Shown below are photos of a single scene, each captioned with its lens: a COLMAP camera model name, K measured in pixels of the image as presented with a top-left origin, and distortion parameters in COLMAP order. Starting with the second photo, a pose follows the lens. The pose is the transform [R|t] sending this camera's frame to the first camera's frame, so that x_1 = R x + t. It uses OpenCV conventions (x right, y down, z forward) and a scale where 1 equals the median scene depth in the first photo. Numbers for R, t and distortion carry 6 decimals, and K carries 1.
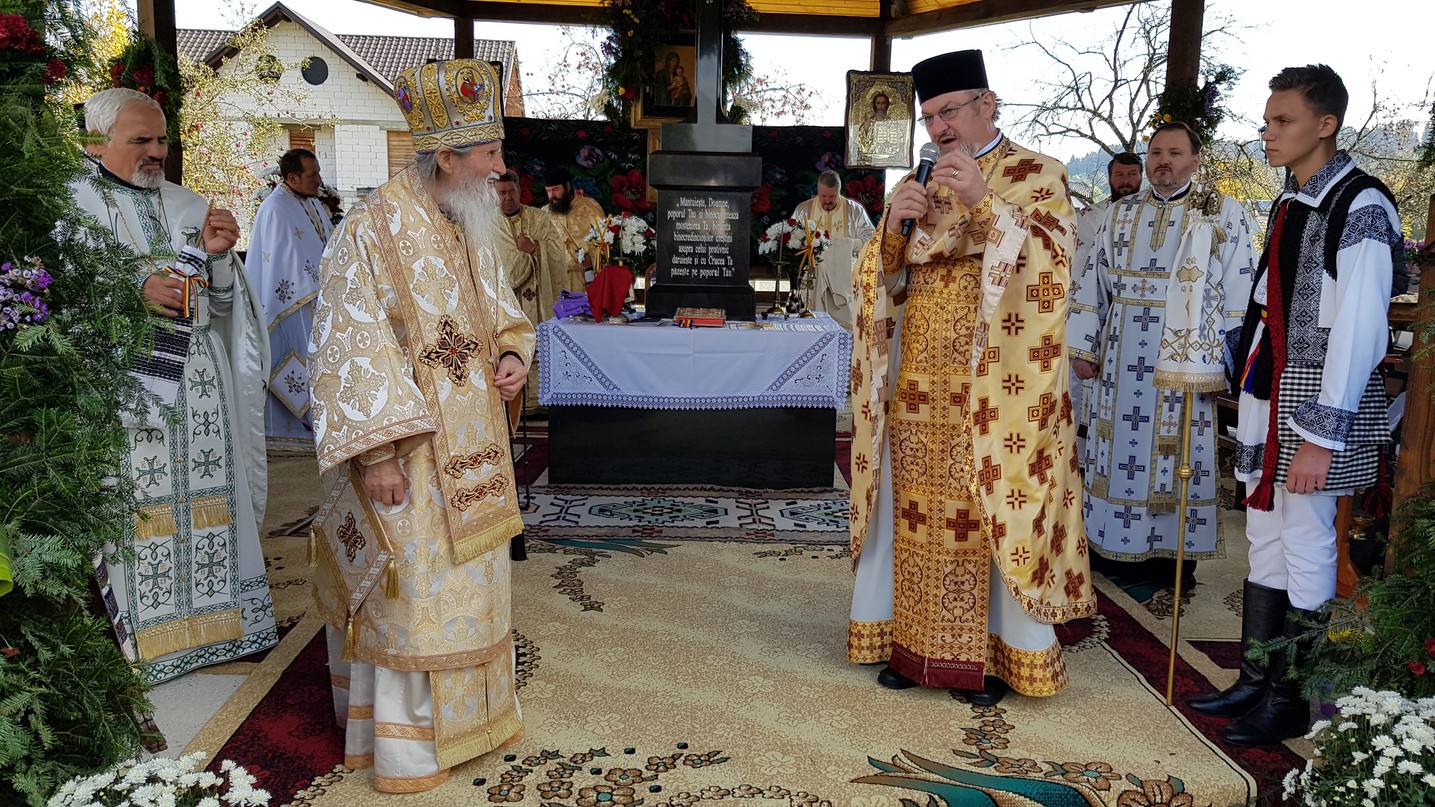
lens RADIAL K [[1113.7, 0, 724.9], [0, 1113.7, 404.2], [0, 0, 1]] dist [0.071573, -0.139638]
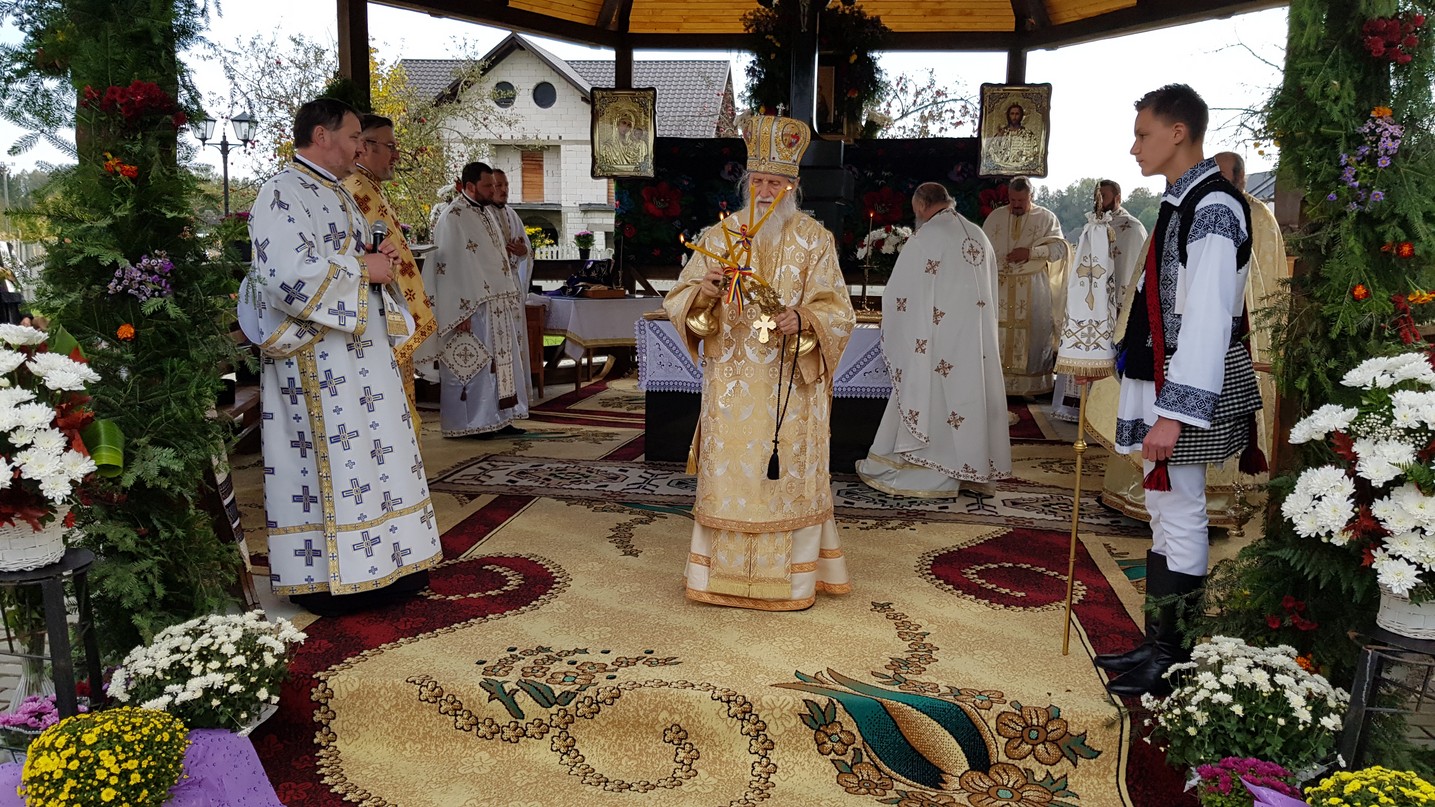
lens RADIAL K [[1118.2, 0, 716.5], [0, 1118.2, 398.1], [0, 0, 1]] dist [0.057297, -0.099798]
pose [[0.979235, 0.024452, -0.201251, 0.171659], [-0.027740, 0.999524, -0.013536, 0.025925], [0.200824, 0.018838, 0.979446, -0.121369]]
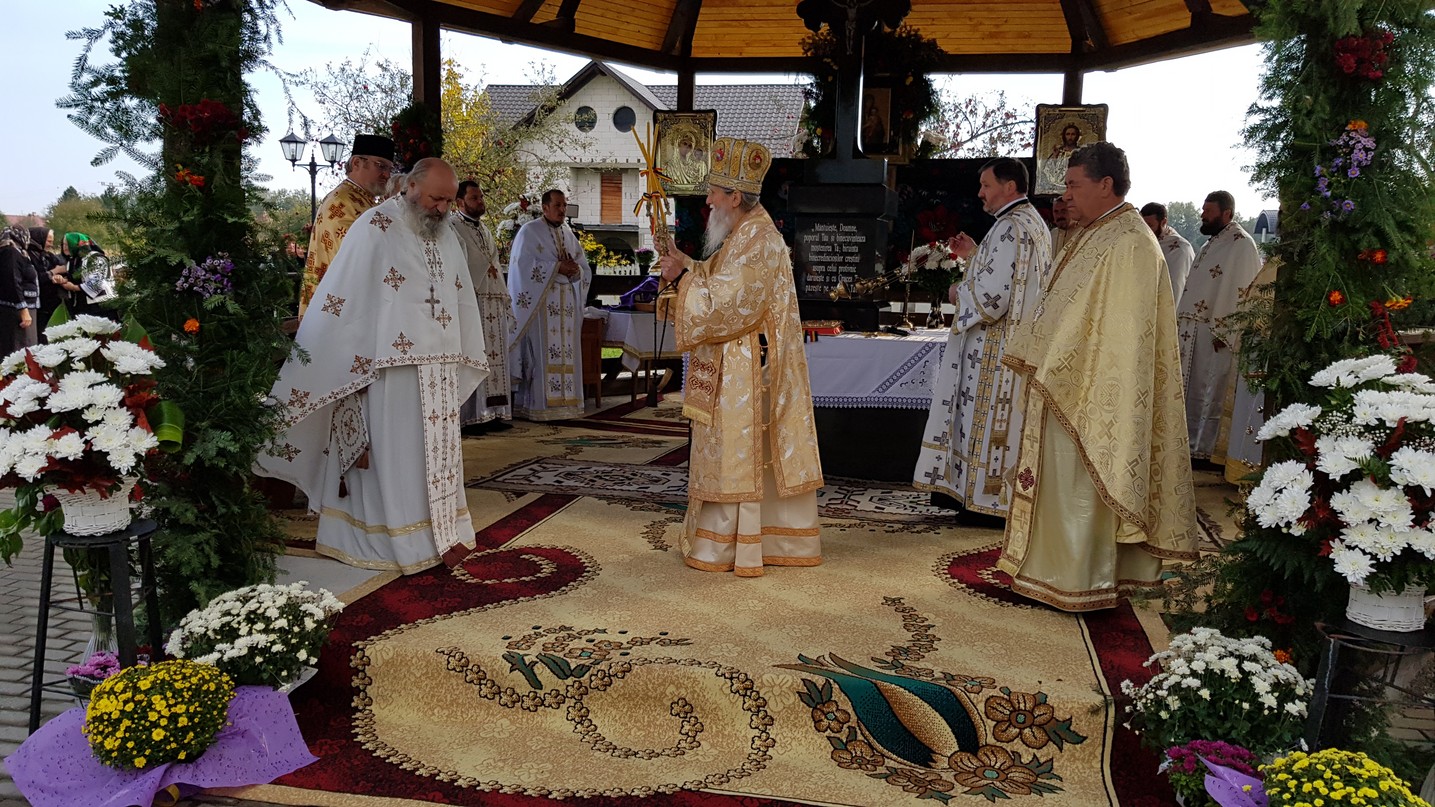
lens RADIAL K [[1115.7, 0, 719.5], [0, 1115.7, 398.0], [0, 0, 1]] dist [0.073231, -0.125986]
pose [[0.963138, 0.034745, -0.266753, 0.226740], [-0.044569, 0.998530, -0.030860, 0.042552], [0.265288, 0.041611, 0.963271, -0.157001]]
